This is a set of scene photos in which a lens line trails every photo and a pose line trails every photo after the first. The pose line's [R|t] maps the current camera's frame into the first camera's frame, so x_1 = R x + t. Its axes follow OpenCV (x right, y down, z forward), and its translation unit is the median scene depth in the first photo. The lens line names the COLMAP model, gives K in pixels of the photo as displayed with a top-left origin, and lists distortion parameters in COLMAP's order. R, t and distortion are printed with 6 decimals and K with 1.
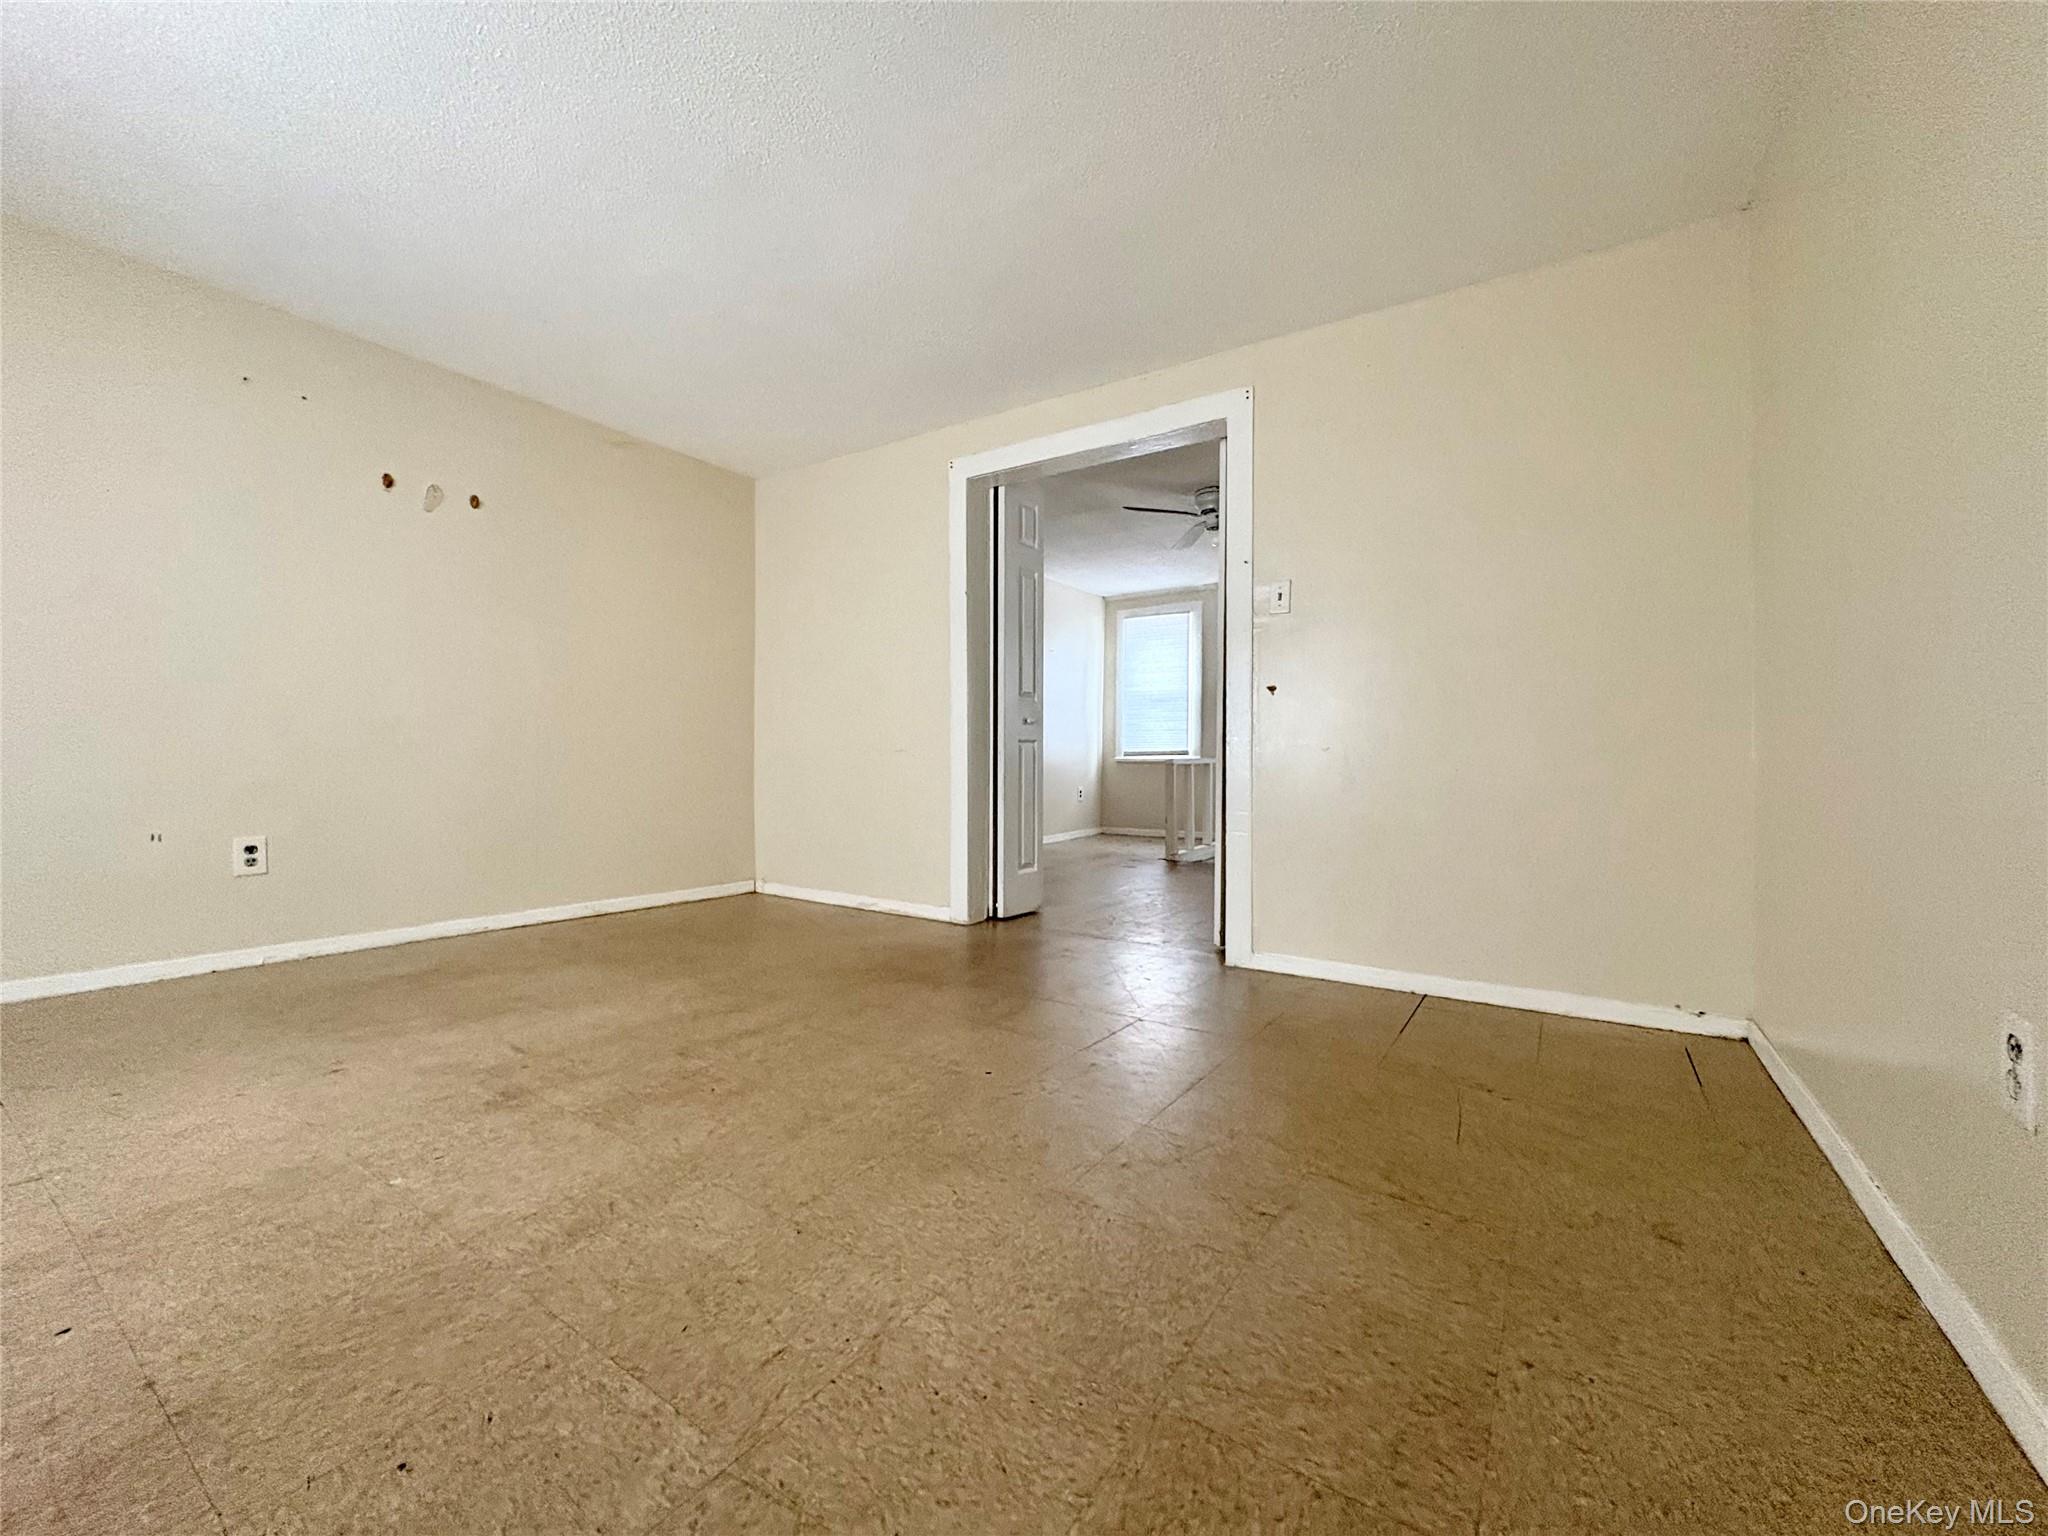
lens RADIAL K [[817.0, 0, 1024.5], [0, 817.0, 764.1], [0, 0, 1]] dist [0.002575, -0.000456]
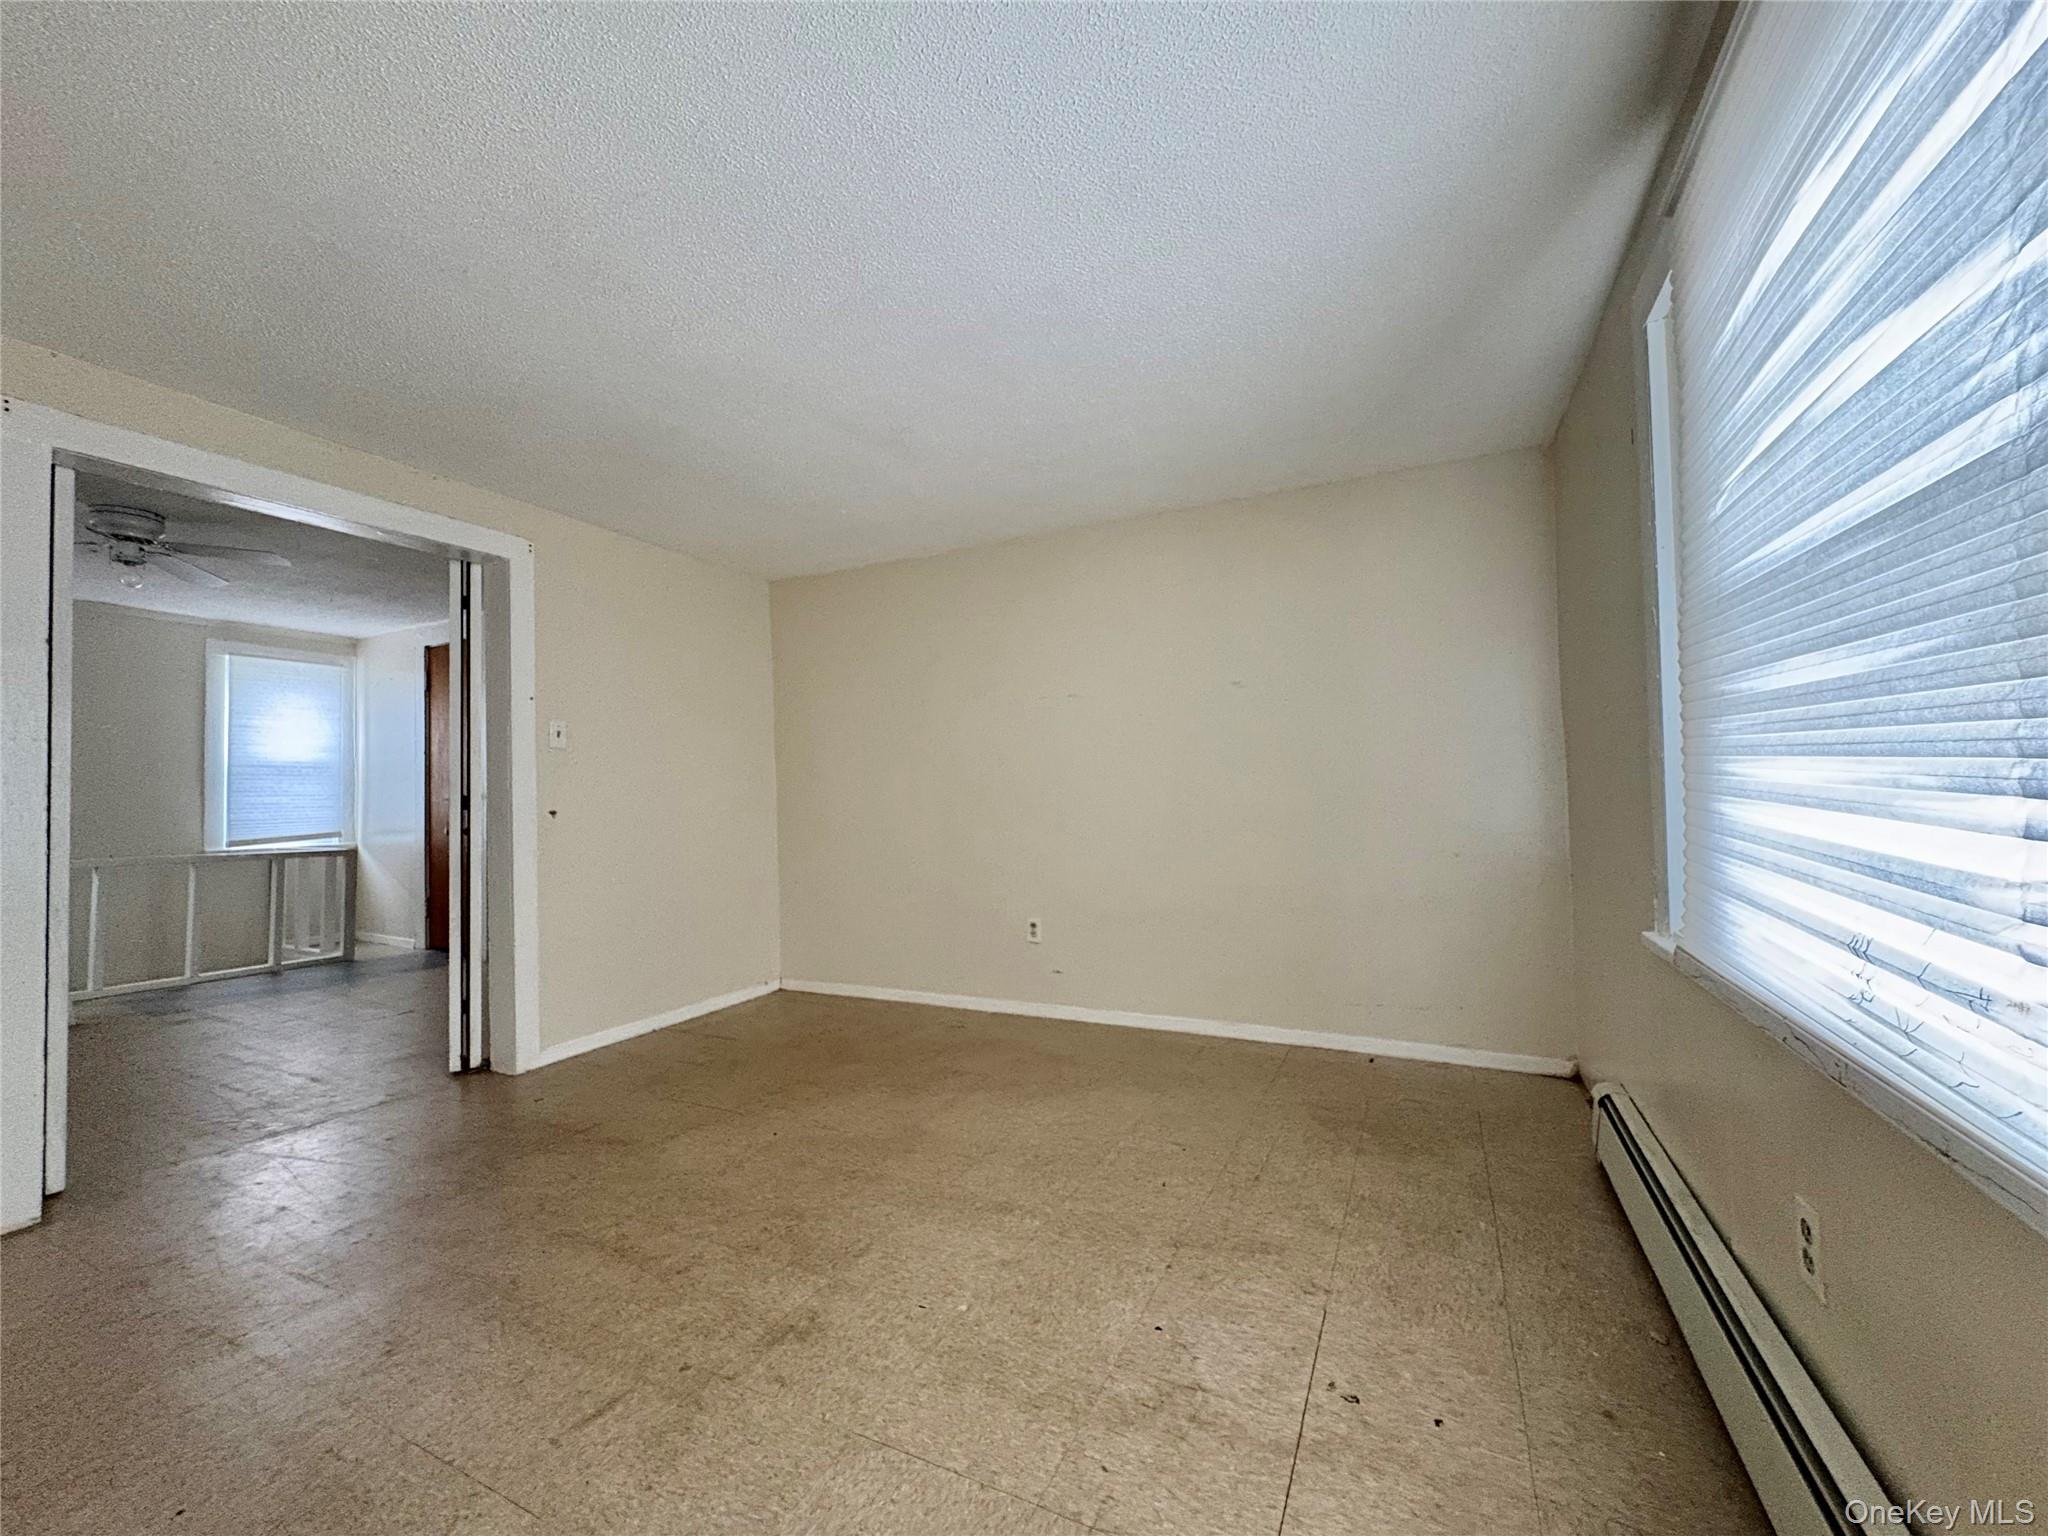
lens RADIAL K [[817.0, 0, 1024.7], [0, 817.0, 769.8], [0, 0, 1]] dist [0.002575, -0.000456]
pose [[-0.134259, 0.022725, 0.990686, -1.456146], [0.020353, 0.999589, -0.020171, -0.182987], [-0.990737, 0.017456, -0.134666, 0.778239]]
